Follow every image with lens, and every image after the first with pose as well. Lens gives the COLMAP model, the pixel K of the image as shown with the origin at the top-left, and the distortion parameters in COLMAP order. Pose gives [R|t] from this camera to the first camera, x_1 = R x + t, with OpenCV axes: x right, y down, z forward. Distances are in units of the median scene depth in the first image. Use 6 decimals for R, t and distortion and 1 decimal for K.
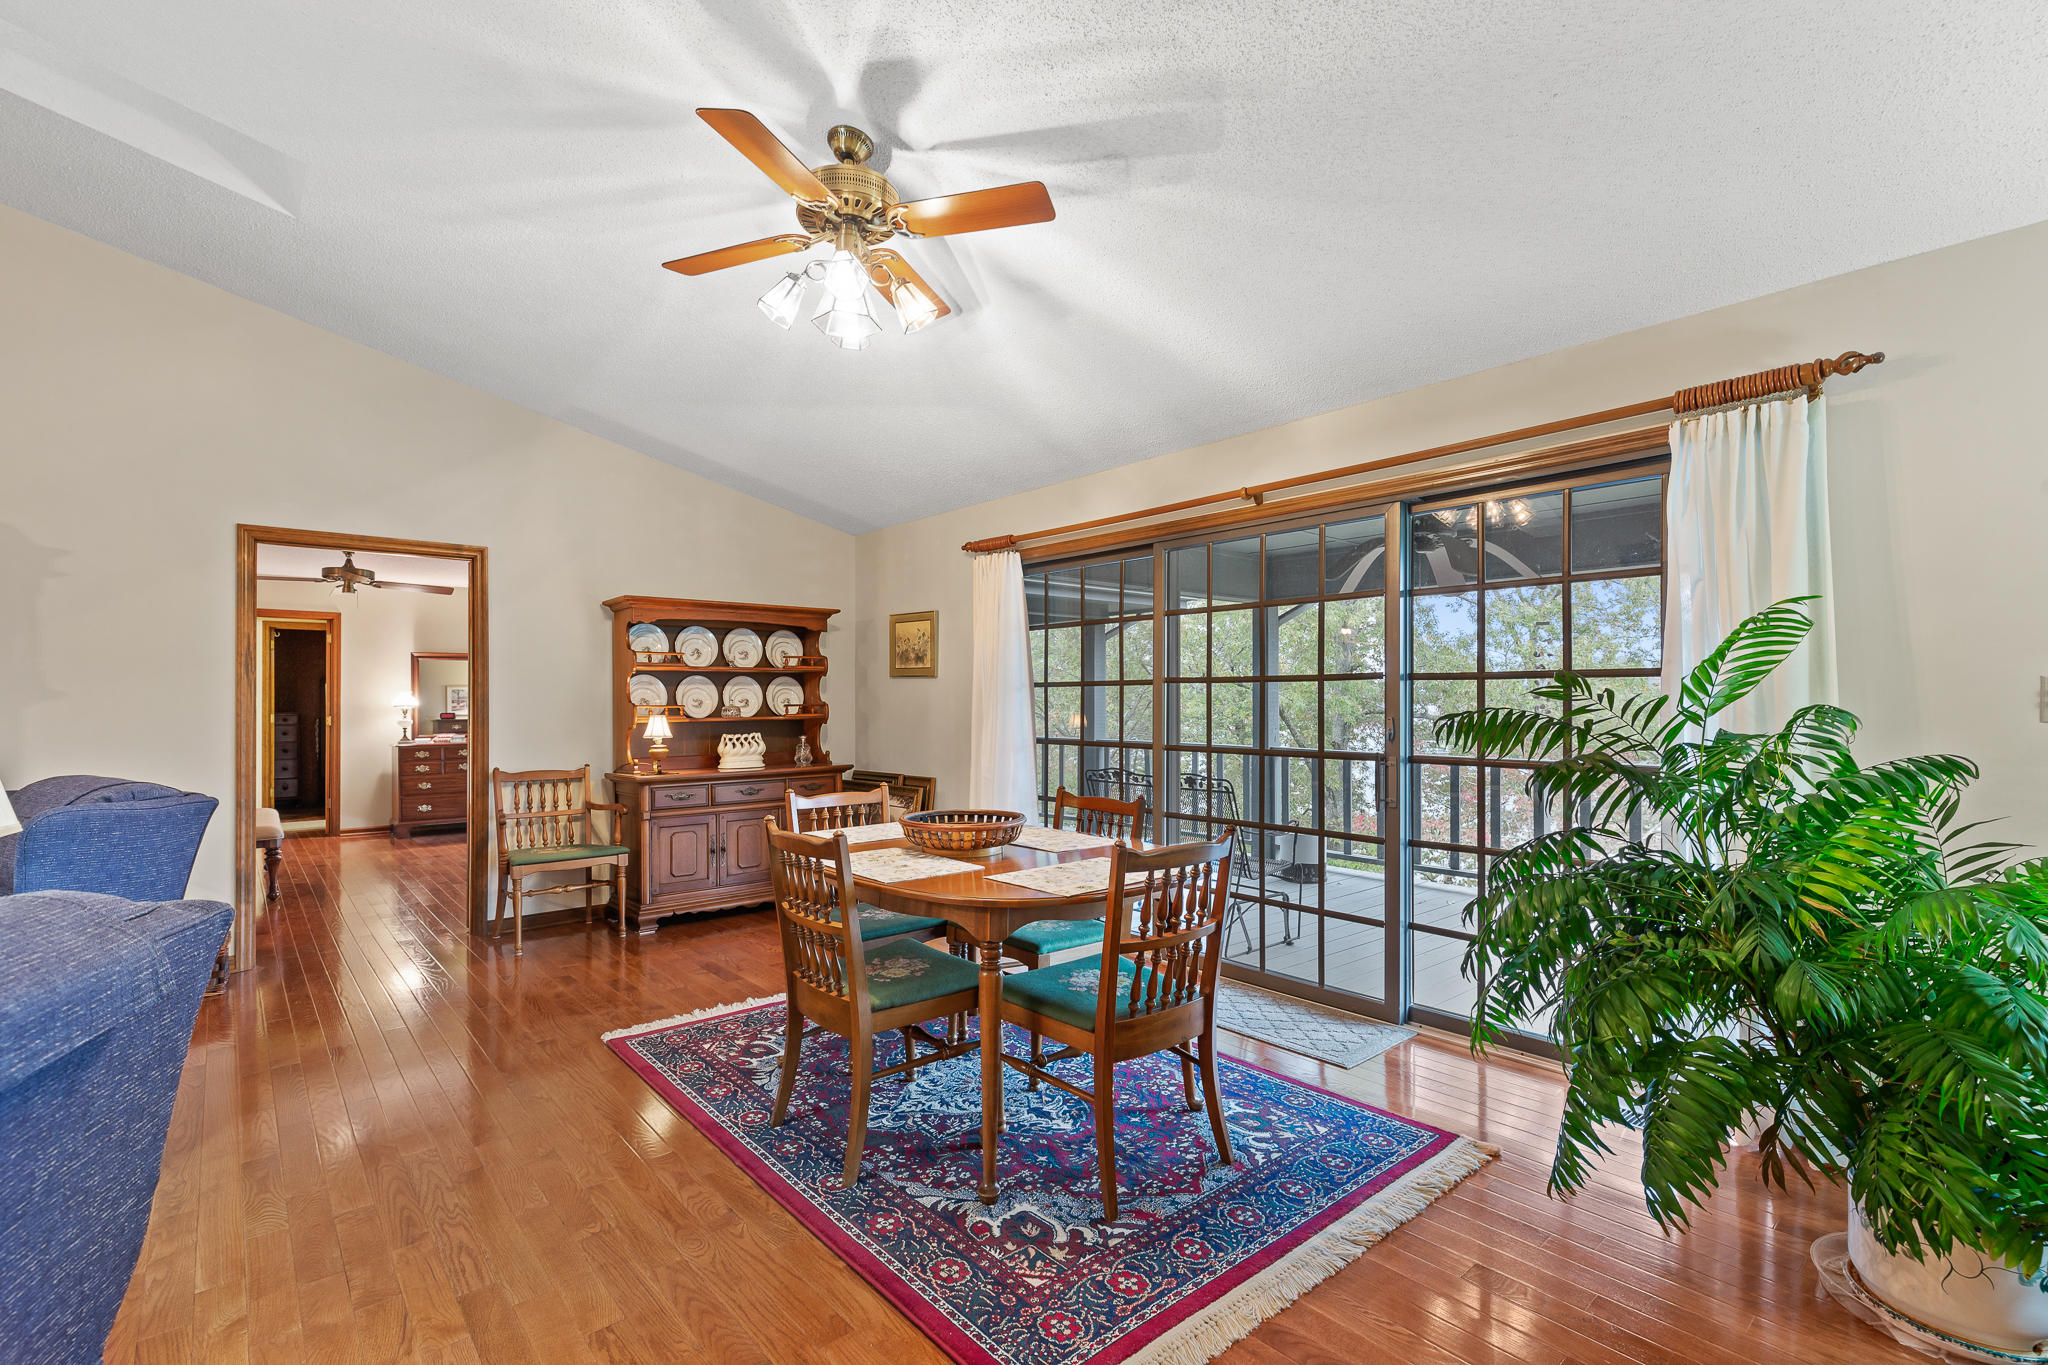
lens RADIAL K [[939.3, 0, 1010.9], [0, 939.3, 691.9], [0, 0, 1]] dist [0.004690, -0.001218]
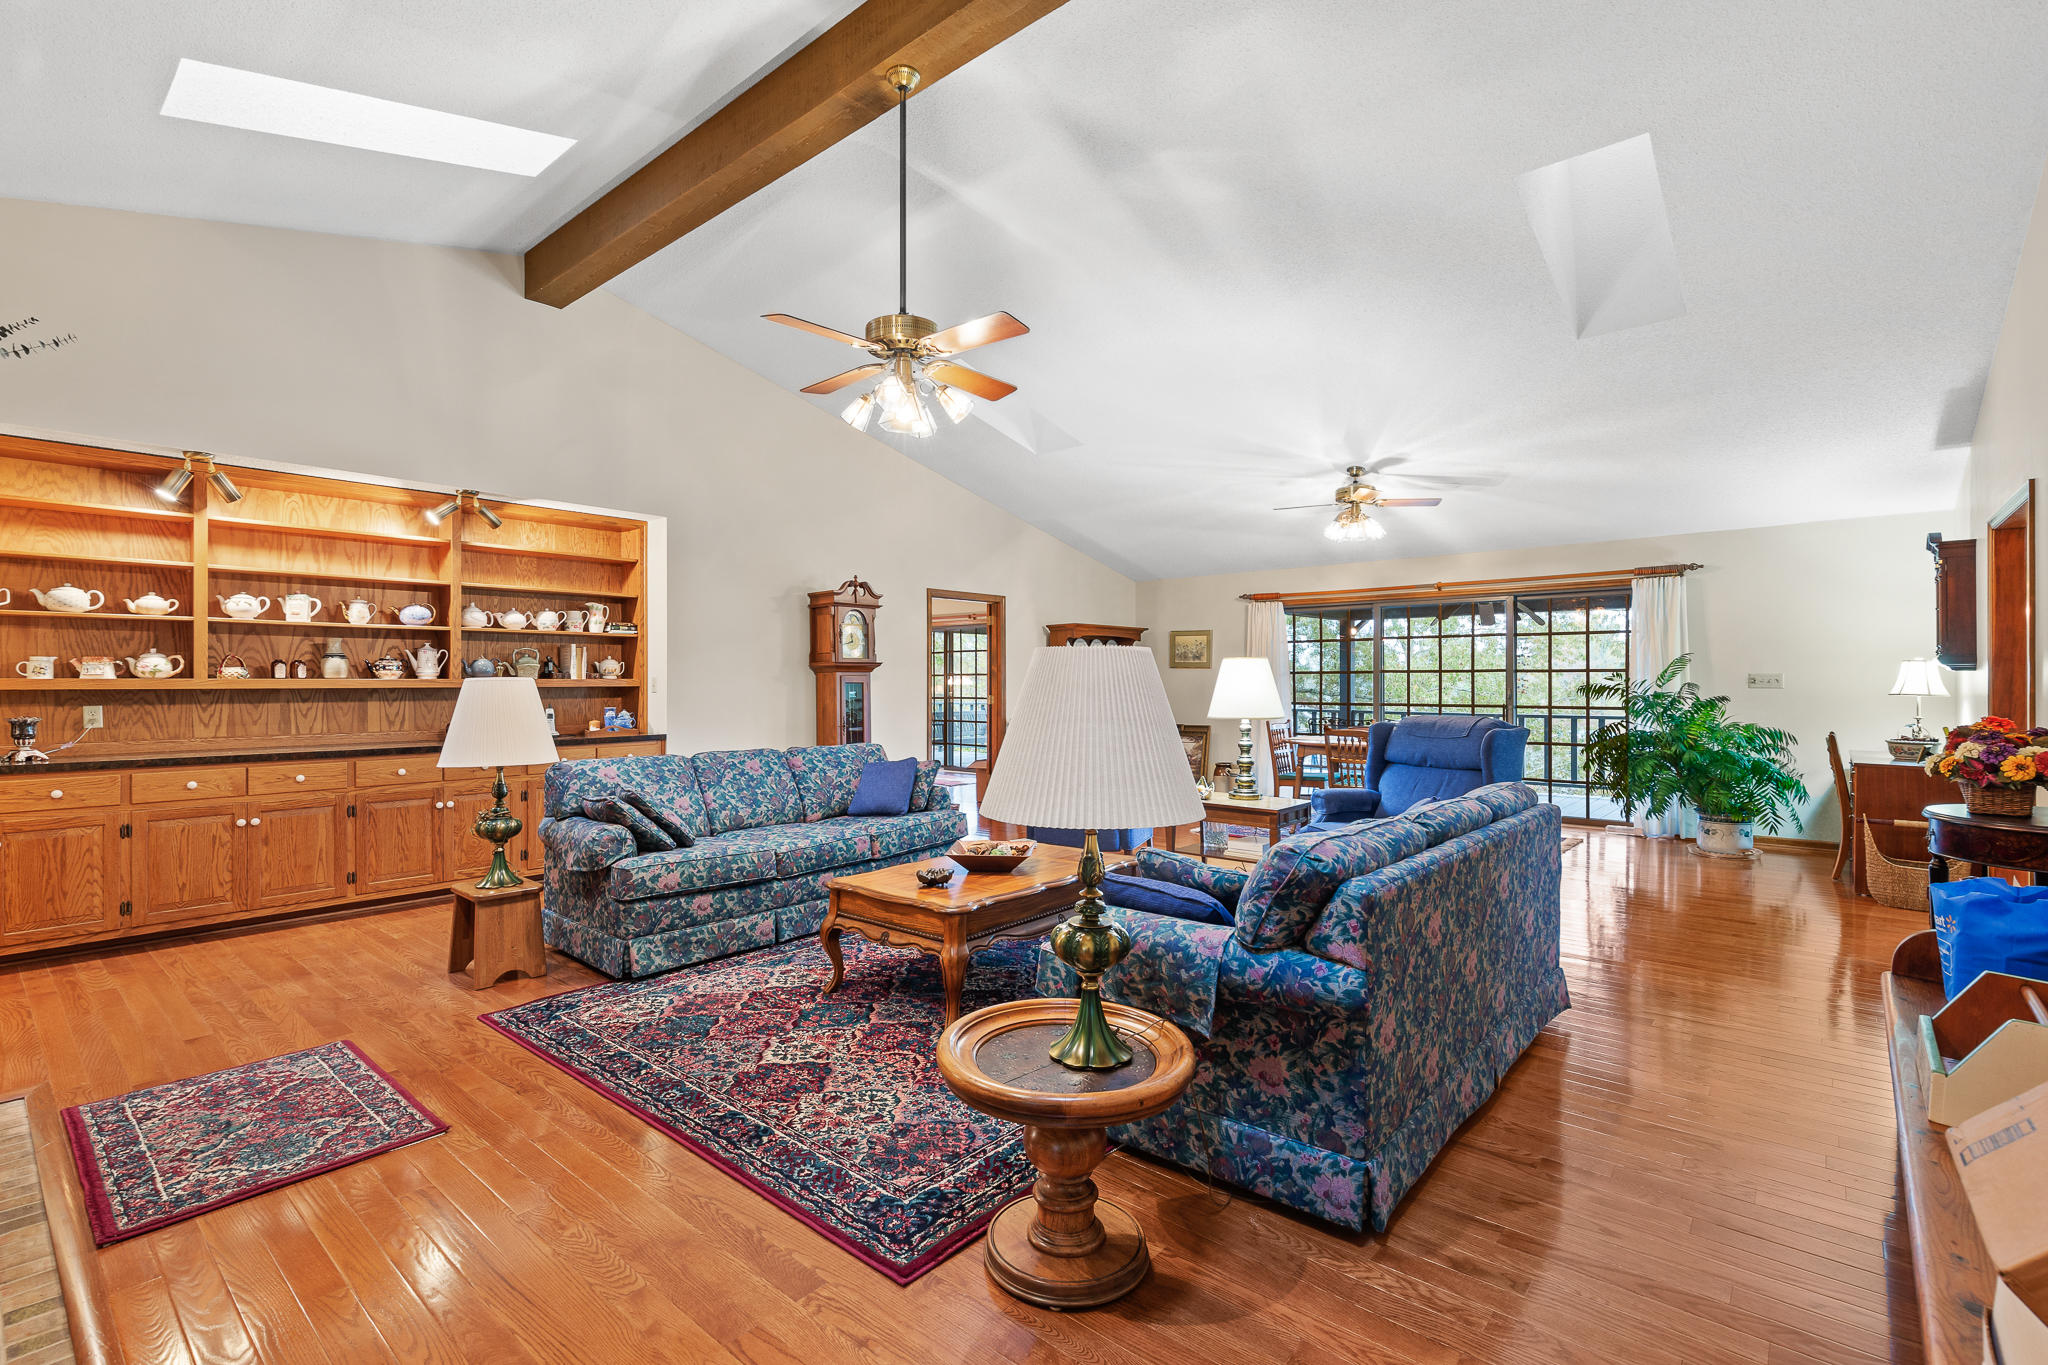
lens RADIAL K [[939.3, 0, 1018.0], [0, 939.3, 685.2], [0, 0, 1]] dist [0.004690, -0.001218]
pose [[0.987646, 0.001380, 0.156697, -1.730827], [-0.003004, 0.999944, 0.010128, -0.000645], [-0.156674, -0.010473, 0.987595, -1.652685]]
